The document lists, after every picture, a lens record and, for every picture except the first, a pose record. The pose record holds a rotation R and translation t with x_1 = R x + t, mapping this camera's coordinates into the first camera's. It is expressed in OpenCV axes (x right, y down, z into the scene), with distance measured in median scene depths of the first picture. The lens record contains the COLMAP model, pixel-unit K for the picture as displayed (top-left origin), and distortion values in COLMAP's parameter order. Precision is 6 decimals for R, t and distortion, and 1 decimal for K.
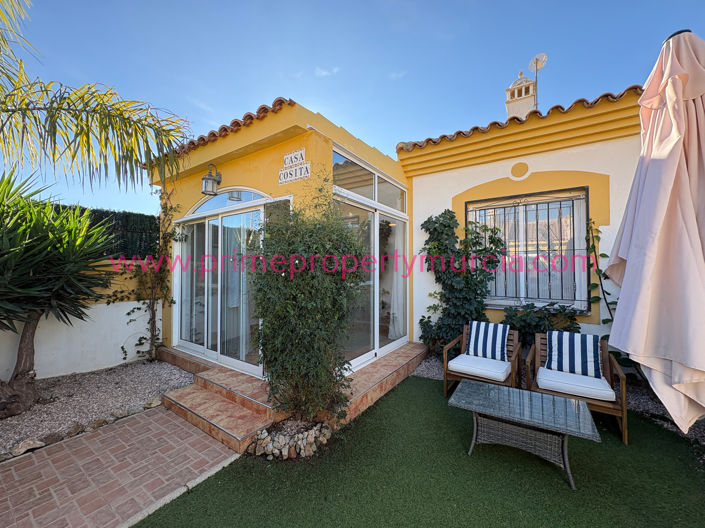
lens RADIAL K [[282.1, 0, 352.1], [0, 282.1, 264.1], [0, 0, 1]] dist [-0.000628, 0.000029]
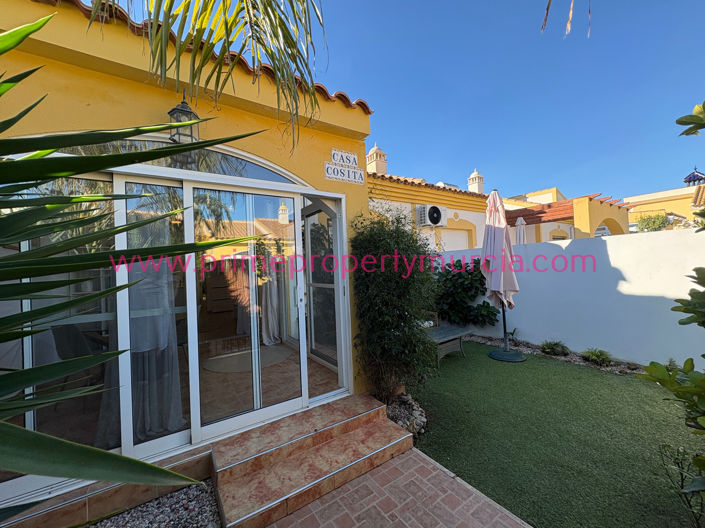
lens RADIAL K [[282.1, 0, 353.7], [0, 282.1, 262.4], [0, 0, 1]] dist [-0.000628, 0.000029]
pose [[0.371393, -0.004540, 0.928464, -1.133682], [0.029365, 0.999545, -0.006859, -0.003441], [-0.928011, 0.029812, 0.371358, 0.629662]]
